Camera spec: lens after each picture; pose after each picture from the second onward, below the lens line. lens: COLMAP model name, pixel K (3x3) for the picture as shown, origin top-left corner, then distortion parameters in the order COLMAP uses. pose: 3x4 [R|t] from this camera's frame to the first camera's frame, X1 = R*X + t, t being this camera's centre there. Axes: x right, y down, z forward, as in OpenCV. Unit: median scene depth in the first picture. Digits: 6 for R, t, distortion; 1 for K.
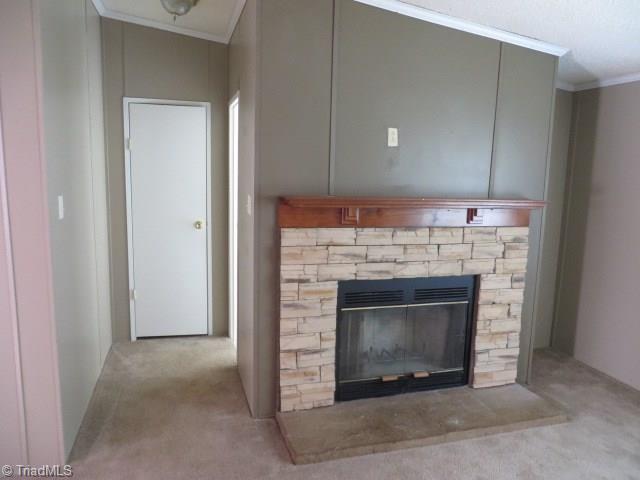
lens RADIAL K [[477.2, 0, 325.8], [0, 477.2, 243.8], [0, 0, 1]] dist [-0.009522, -0.005970]
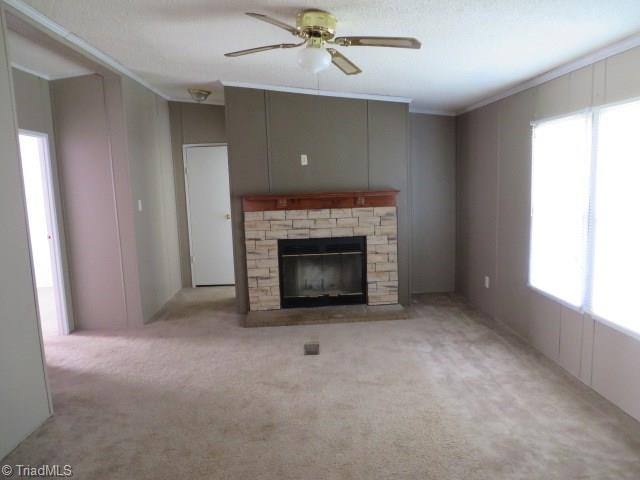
lens RADIAL K [[477.2, 0, 320.6], [0, 477.2, 240.5], [0, 0, 1]] dist [-0.009522, -0.005970]
pose [[0.968947, -0.028691, -0.245599, 0.614446], [0.023700, 0.999449, -0.023252, 0.123138], [0.246131, 0.016710, 0.969093, -0.715665]]
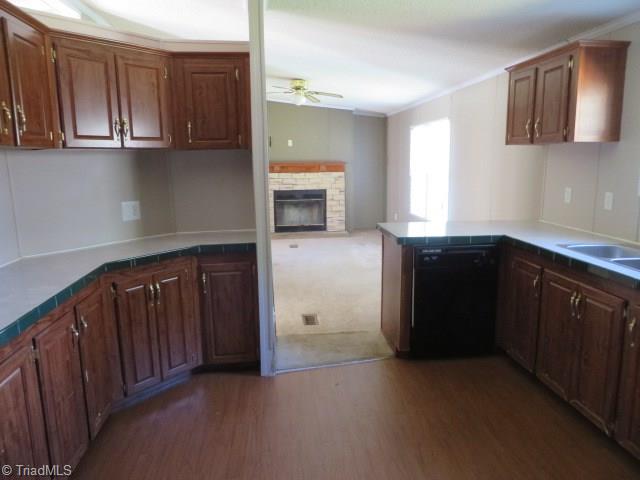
lens RADIAL K [[477.2, 0, 317.7], [0, 477.2, 242.7], [0, 0, 1]] dist [-0.009522, -0.005970]
pose [[0.978948, -0.005103, -0.204044, 0.896572], [0.010357, 0.999641, 0.024691, 0.327426], [0.203845, -0.026284, 0.978650, -1.886748]]
